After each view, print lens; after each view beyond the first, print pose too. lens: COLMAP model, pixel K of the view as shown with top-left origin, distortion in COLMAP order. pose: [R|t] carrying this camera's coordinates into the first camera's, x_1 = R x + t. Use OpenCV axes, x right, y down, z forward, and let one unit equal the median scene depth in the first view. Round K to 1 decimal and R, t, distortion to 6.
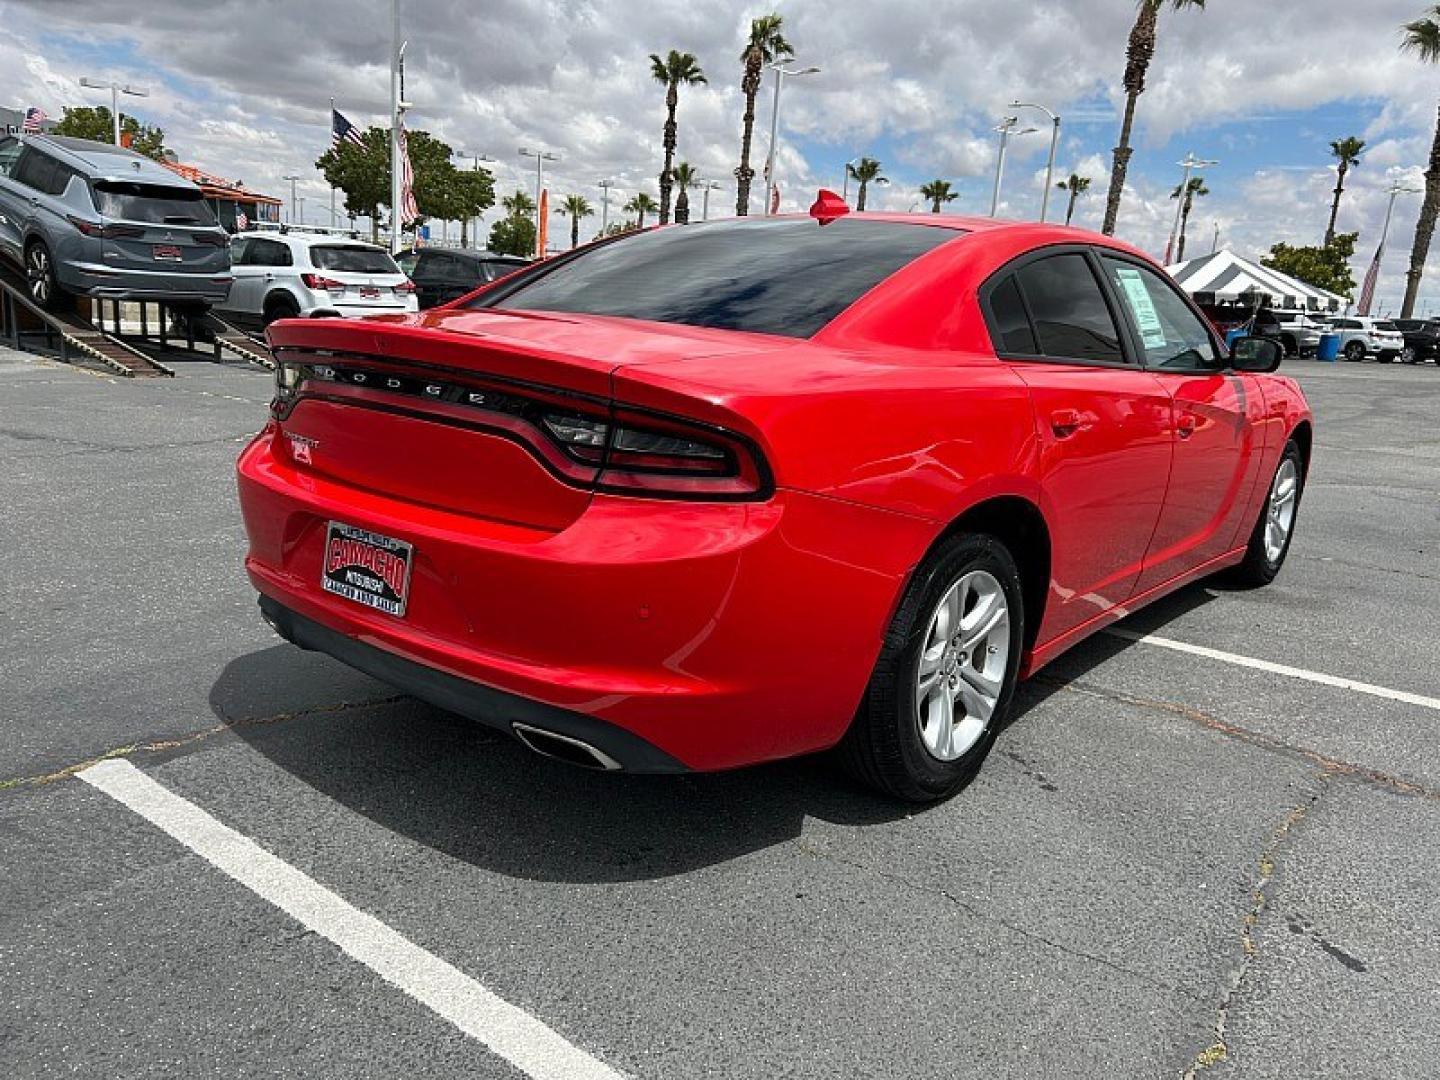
lens RADIAL K [[1095.2, 0, 722.1], [0, 1095.2, 533.6], [0, 0, 1]] dist [0.054215, -0.059821]
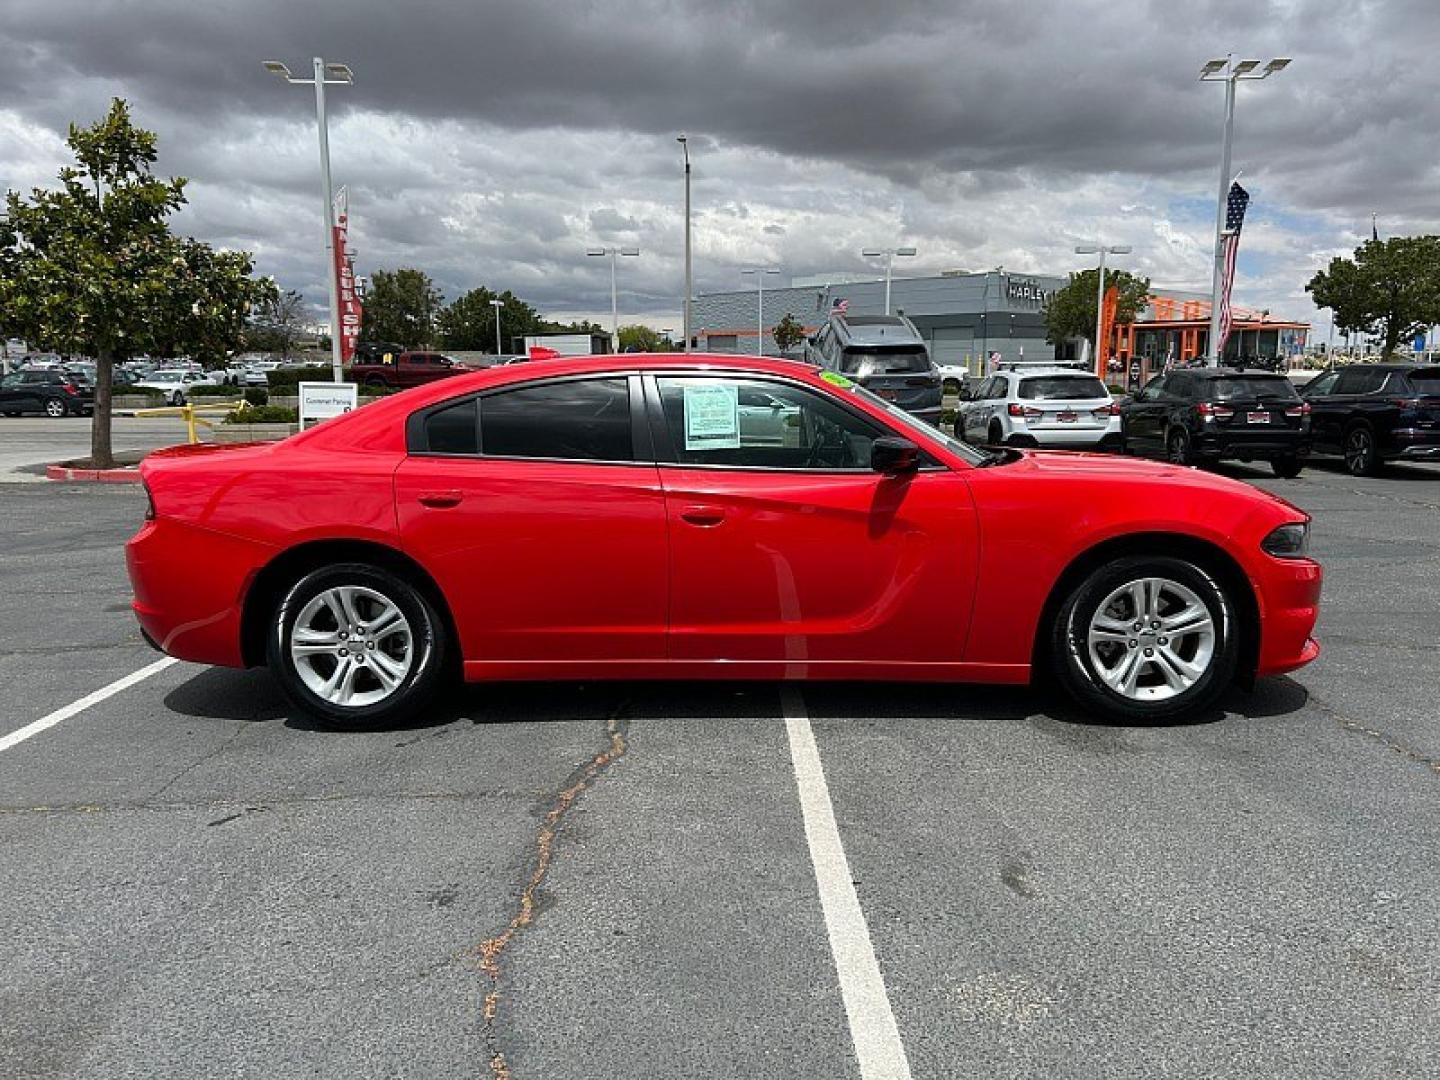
lens RADIAL K [[1095.2, 0, 722.1], [0, 1095.2, 533.6], [0, 0, 1]] dist [0.054215, -0.059821]
pose [[0.605141, 0.039984, -0.795114, 0.348401], [-0.129796, 0.990330, -0.048984, -0.005972], [0.785466, 0.132845, 0.604479, 0.086852]]
